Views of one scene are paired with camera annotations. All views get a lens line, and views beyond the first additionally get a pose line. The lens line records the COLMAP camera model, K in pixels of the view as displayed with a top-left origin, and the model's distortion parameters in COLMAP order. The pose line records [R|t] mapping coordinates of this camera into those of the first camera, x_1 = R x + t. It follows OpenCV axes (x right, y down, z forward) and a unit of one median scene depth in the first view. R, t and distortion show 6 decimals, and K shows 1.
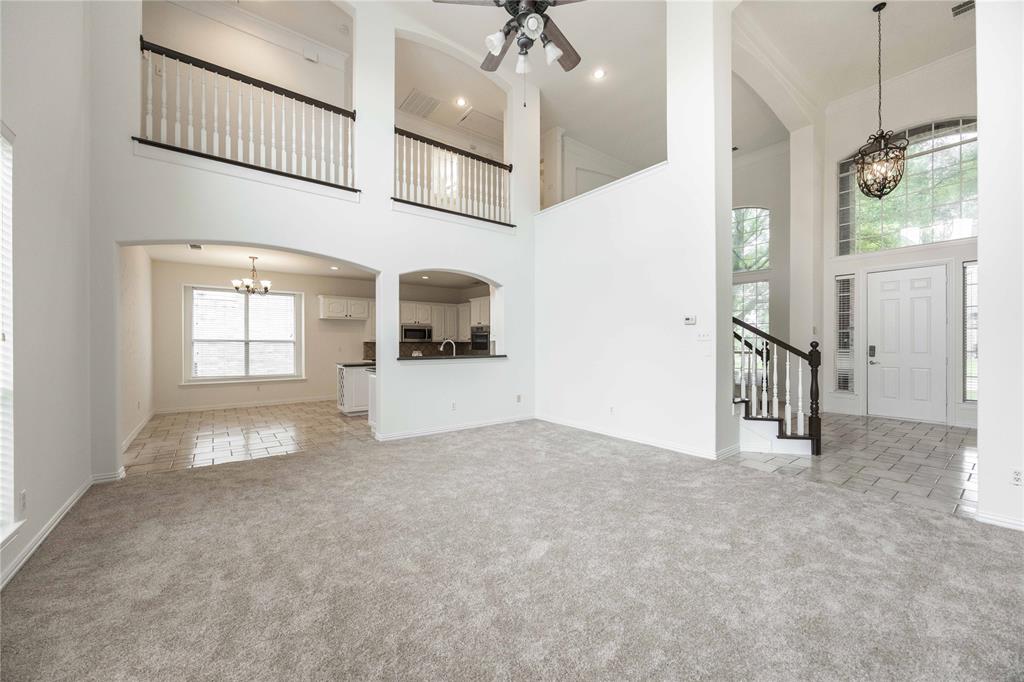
lens RADIAL K [[395.4, 0, 512.8], [0, 395.4, 344.3], [0, 0, 1]] dist [-0.003152, -0.000164]
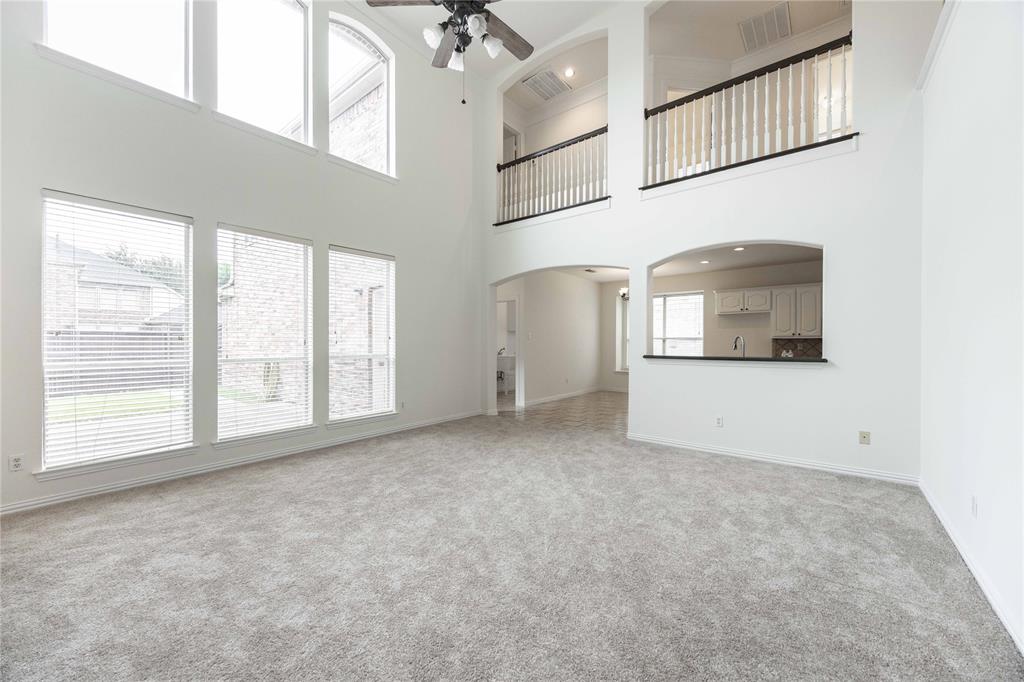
lens RADIAL K [[395.4, 0, 509.3], [0, 395.4, 343.3], [0, 0, 1]] dist [-0.003152, -0.000164]
pose [[0.221999, 0.005008, -0.975034, 0.450057], [0.000229, 0.999987, 0.005188, -0.000478], [0.975047, -0.001375, 0.221995, 0.384412]]
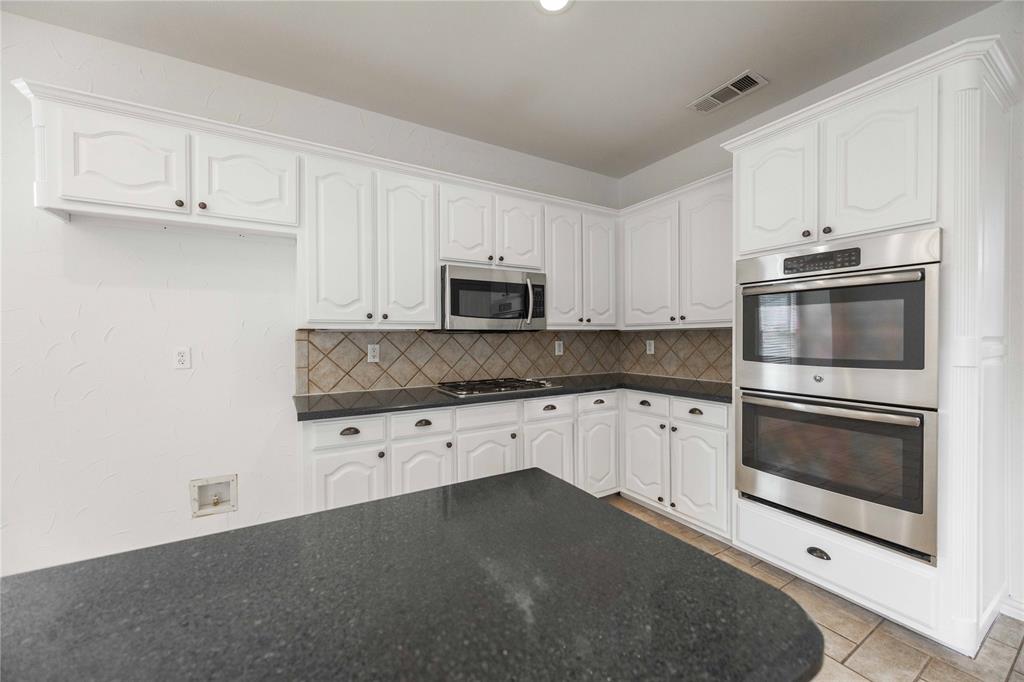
lens RADIAL K [[395.4, 0, 516.7], [0, 395.4, 336.4], [0, 0, 1]] dist [-0.003152, -0.000164]
pose [[0.994495, 0.003239, -0.104737, -0.298789], [-0.002668, 0.999981, 0.005593, -0.004483], [0.104753, -0.005282, 0.994484, 1.089130]]
